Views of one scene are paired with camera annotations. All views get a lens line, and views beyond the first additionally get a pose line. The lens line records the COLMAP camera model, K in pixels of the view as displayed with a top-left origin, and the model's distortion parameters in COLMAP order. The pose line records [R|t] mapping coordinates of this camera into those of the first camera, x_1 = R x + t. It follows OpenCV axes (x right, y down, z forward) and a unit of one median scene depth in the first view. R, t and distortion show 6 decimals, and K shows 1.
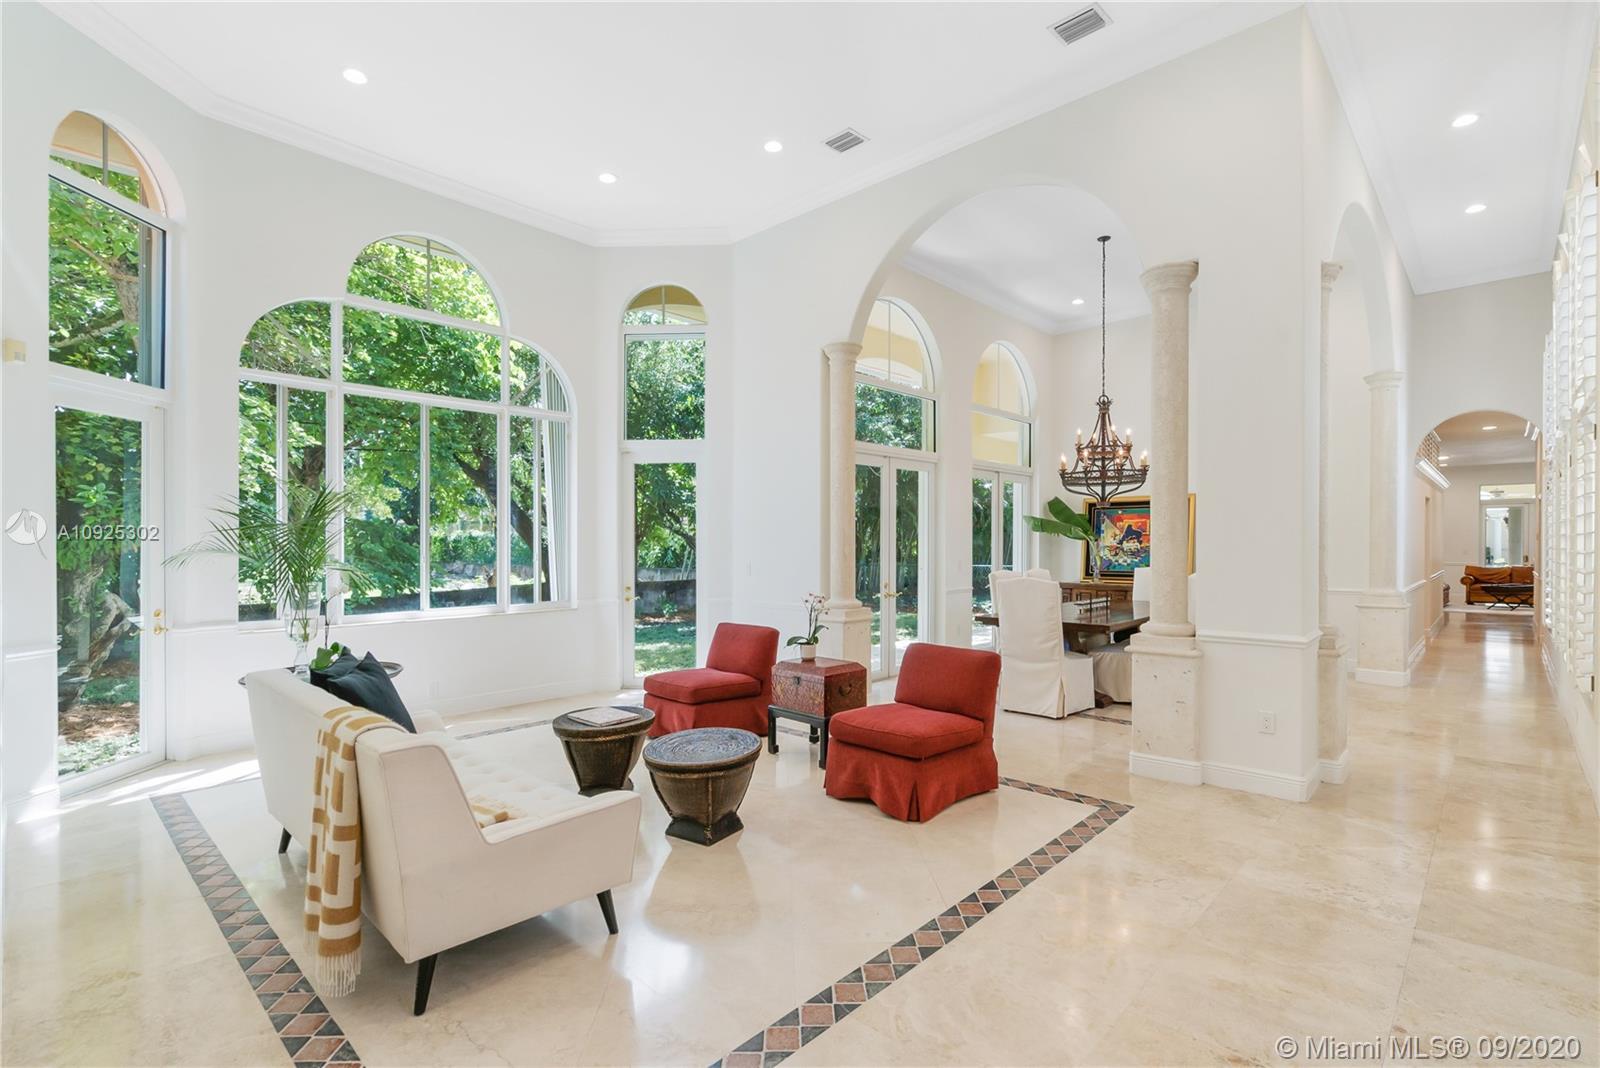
lens RADIAL K [[745.9, 0, 800.0], [0, 745.9, 534.0], [0, 0, 1]] dist [0.000081, 0.000030]
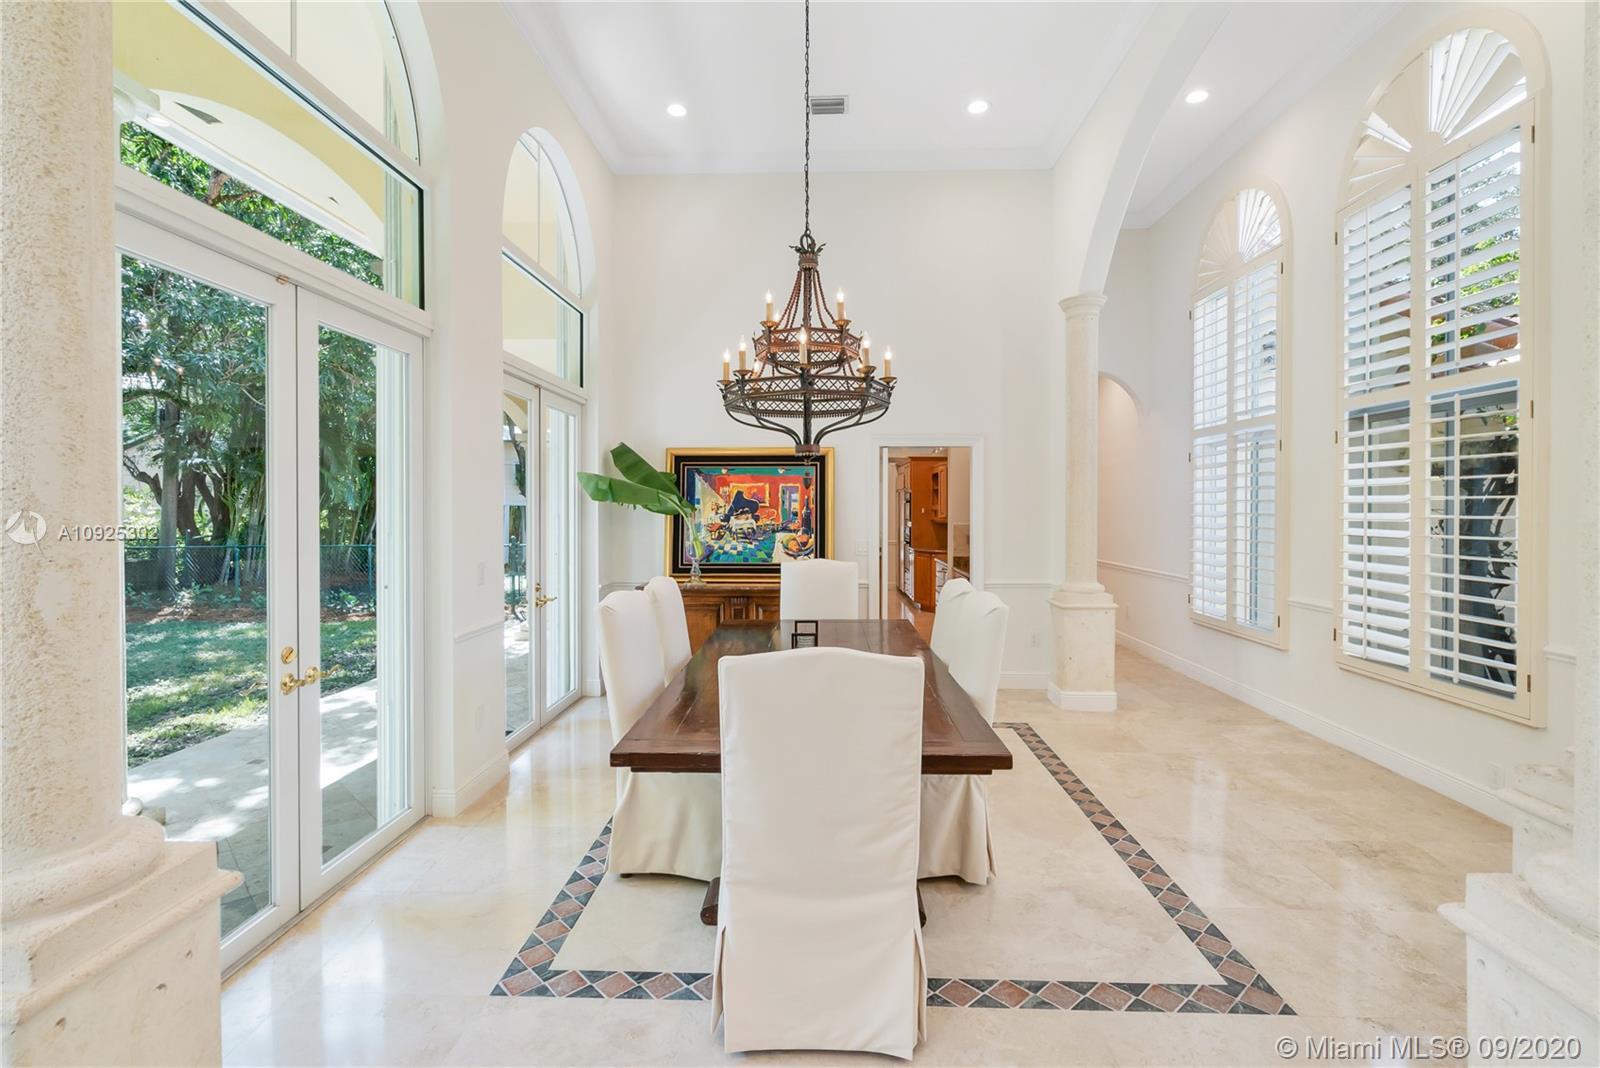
lens RADIAL K [[742.8, 0, 809.4], [0, 742.8, 503.7], [0, 0, 1]] dist [0.000812, 0.000070]
pose [[0.740510, 0.006244, 0.672016, 0.054817], [-0.009367, 0.999956, 0.001032, -0.002686], [-0.671980, -0.007059, 0.740536, 0.483140]]
